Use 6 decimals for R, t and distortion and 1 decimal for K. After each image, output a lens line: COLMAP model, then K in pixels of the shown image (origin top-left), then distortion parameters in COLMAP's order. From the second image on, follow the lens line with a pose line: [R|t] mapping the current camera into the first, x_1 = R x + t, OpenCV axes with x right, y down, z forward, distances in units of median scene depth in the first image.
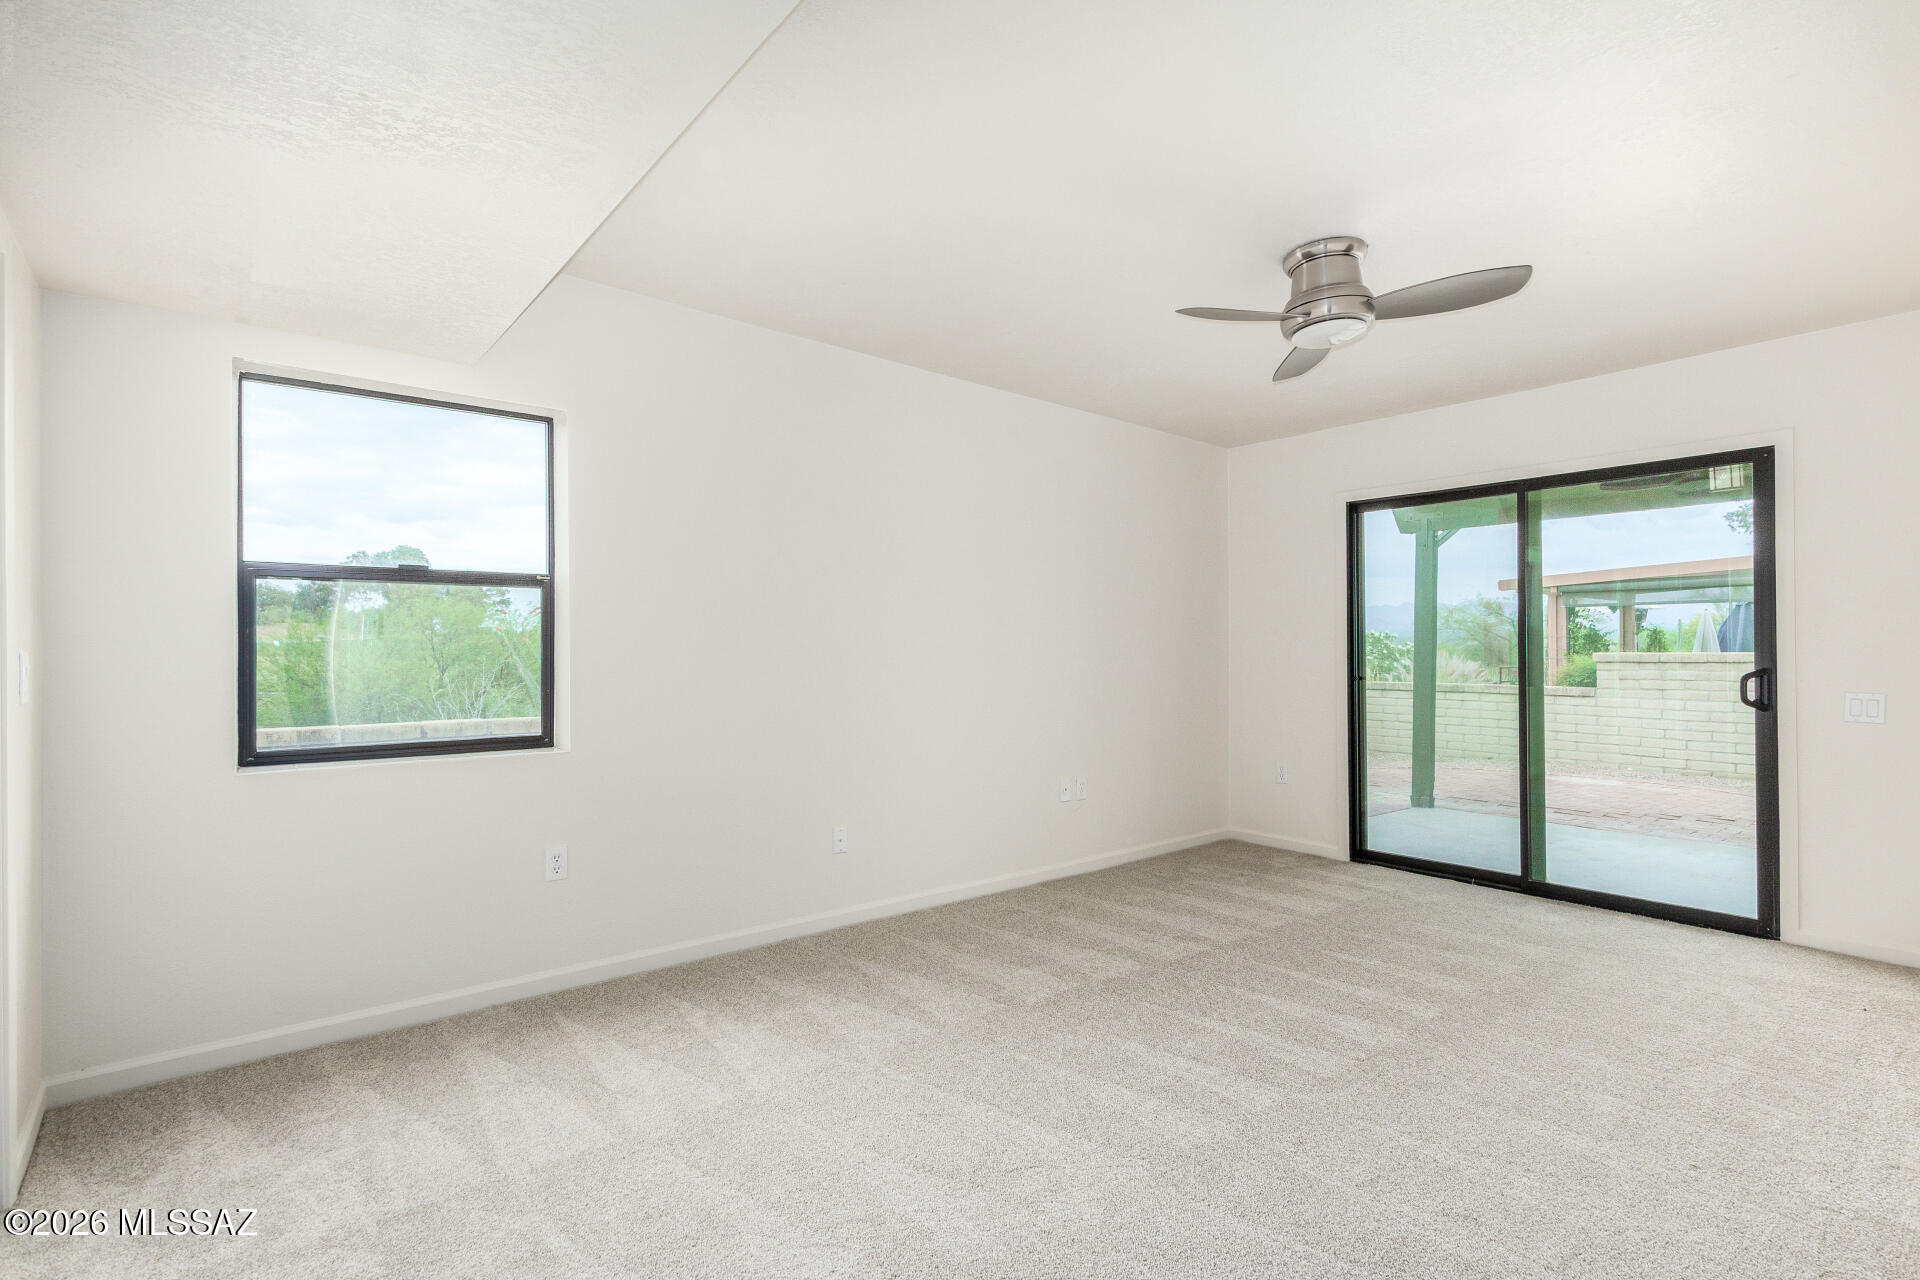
lens RADIAL K [[913.9, 0, 960.0], [0, 913.9, 640.0], [0, 0, 1]] dist [0.000781, 0.000101]
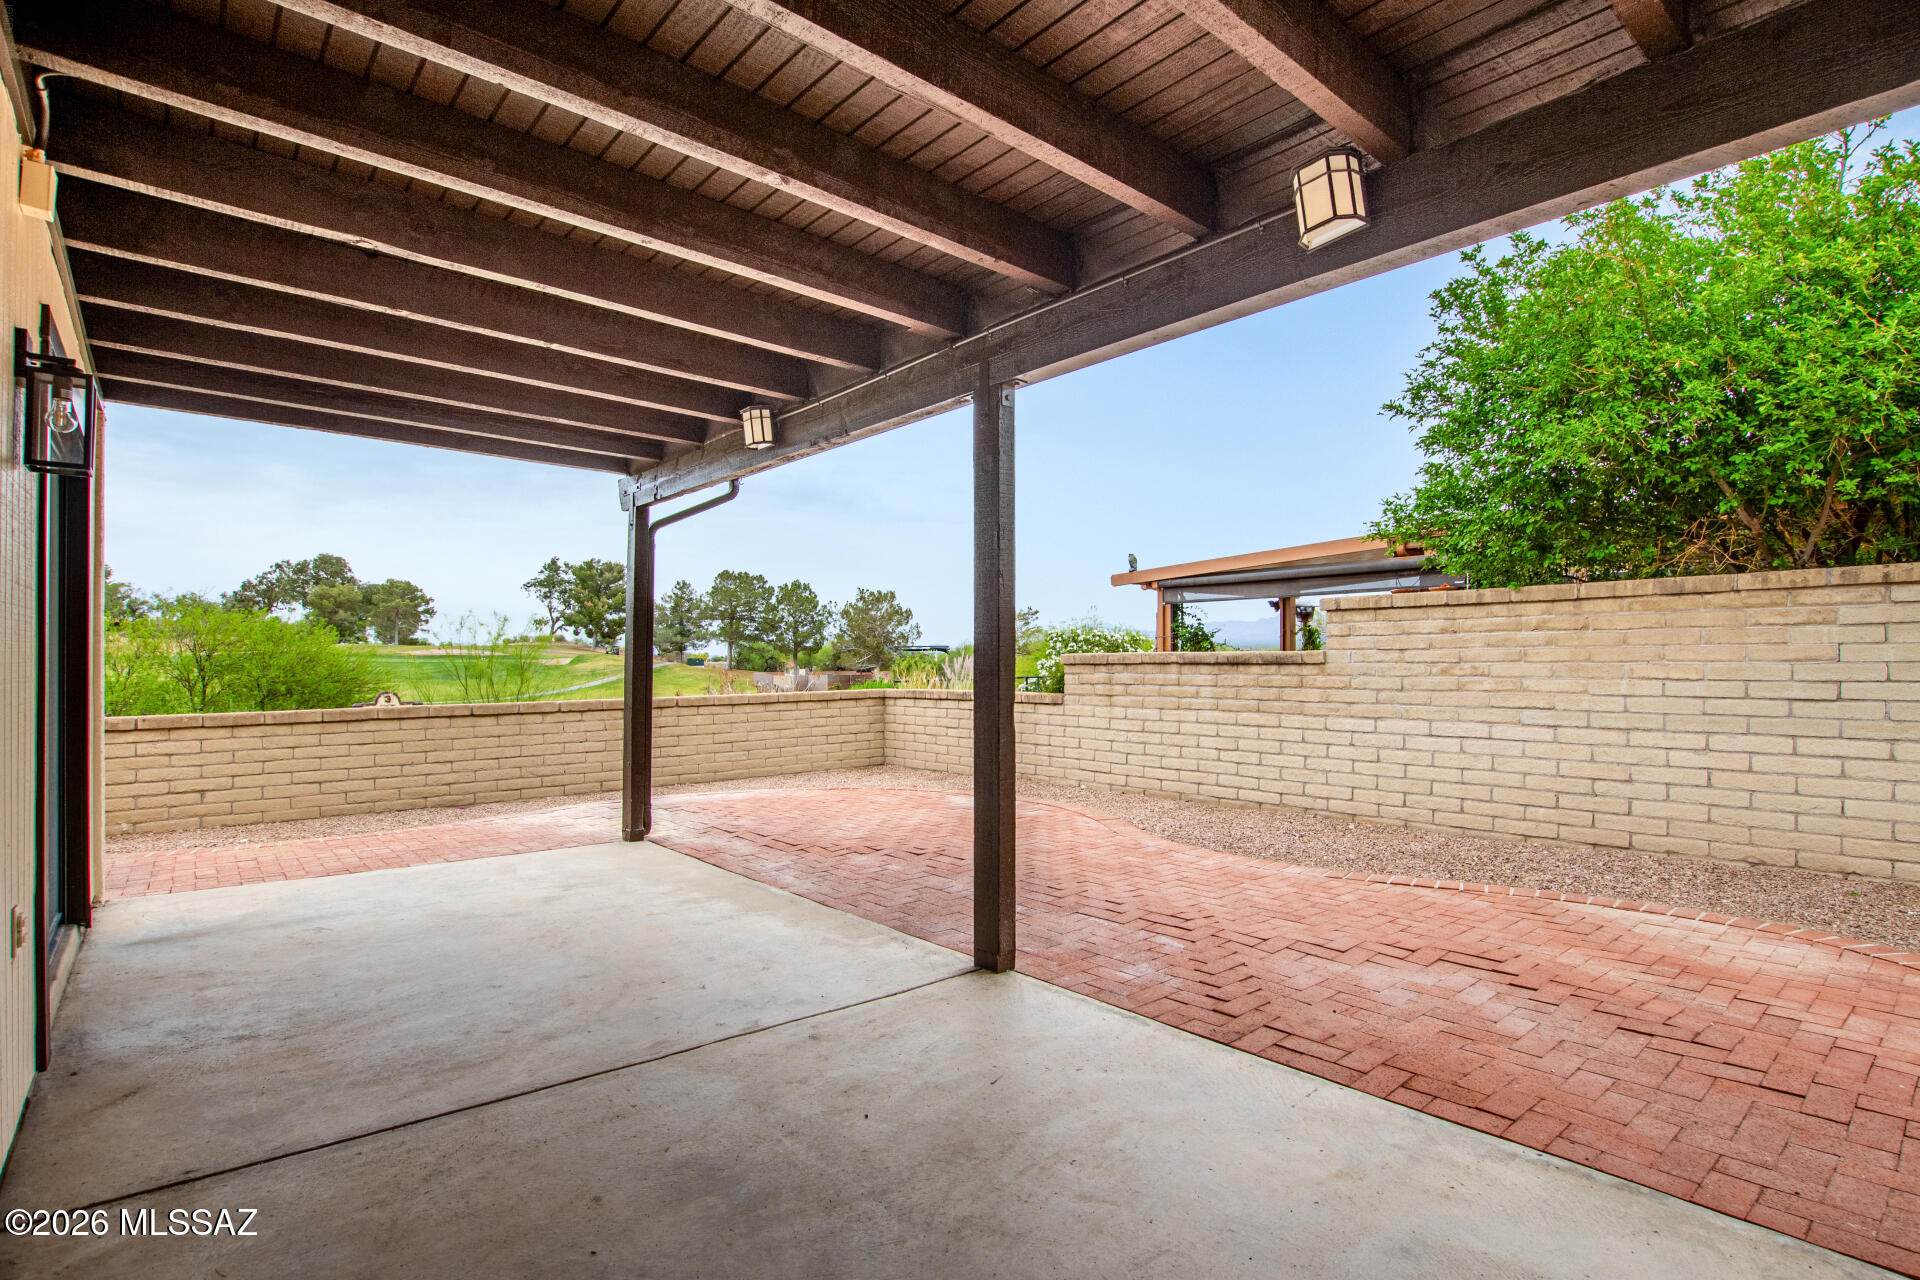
lens RADIAL K [[950.4, 0, 967.0], [0, 950.4, 659.8], [0, 0, 1]] dist [-0.025921, 0.000269]
pose [[0.999553, -0.006635, 0.029146, 0.571434], [0.006298, 0.999913, 0.011631, 0.008491], [-0.029221, -0.011443, 0.999507, 0.095880]]
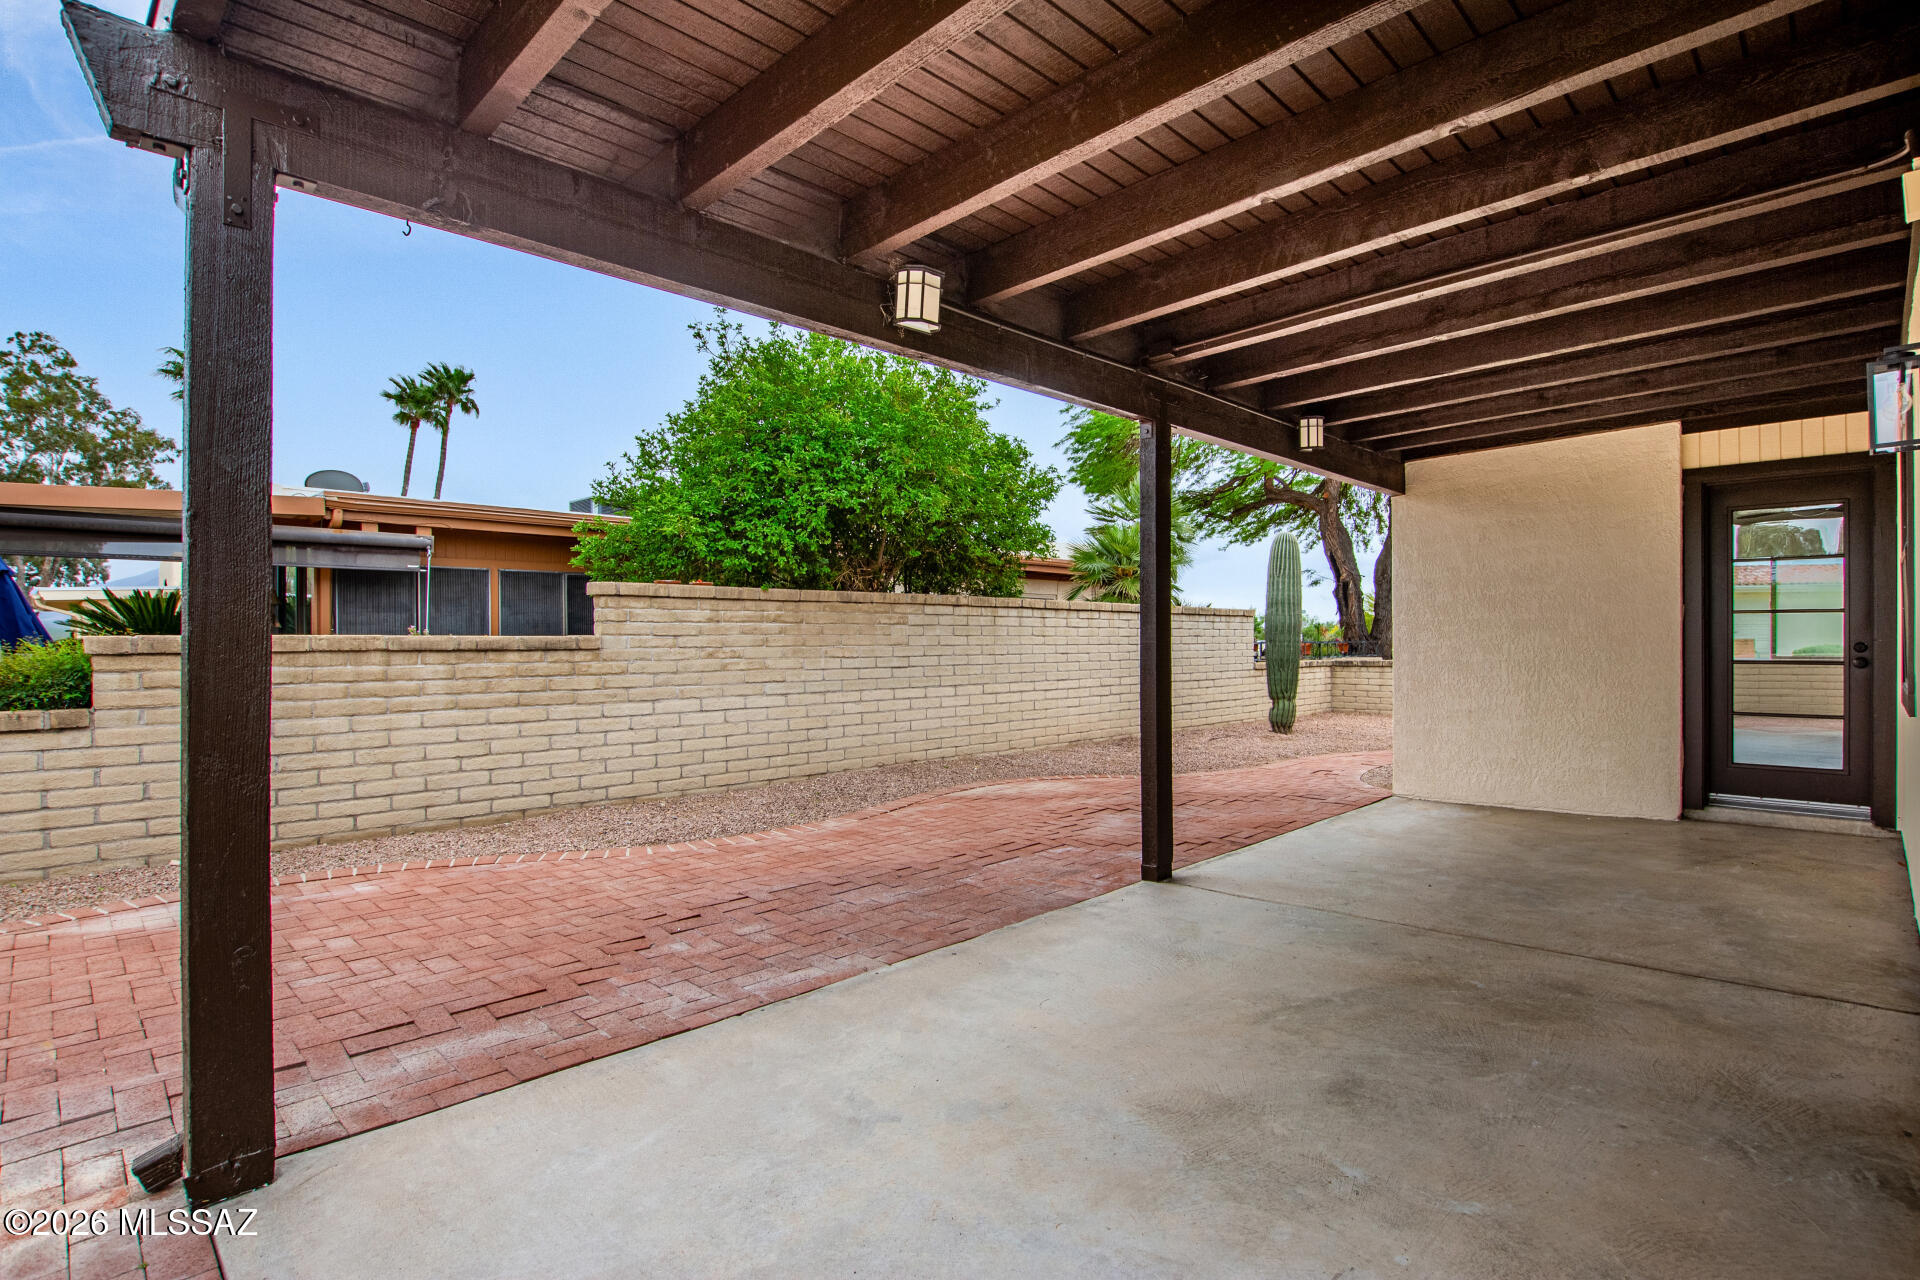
lens RADIAL K [[960.0, 0, 981.9], [0, 960.0, 643.9], [0, 0, 1]] dist [-0.020744, 0.000504]
pose [[-0.121732, 0.001681, 0.992562, 0.147469], [-0.003172, 0.999993, -0.002082, 0.017776], [-0.992558, -0.003401, -0.121725, 0.591337]]
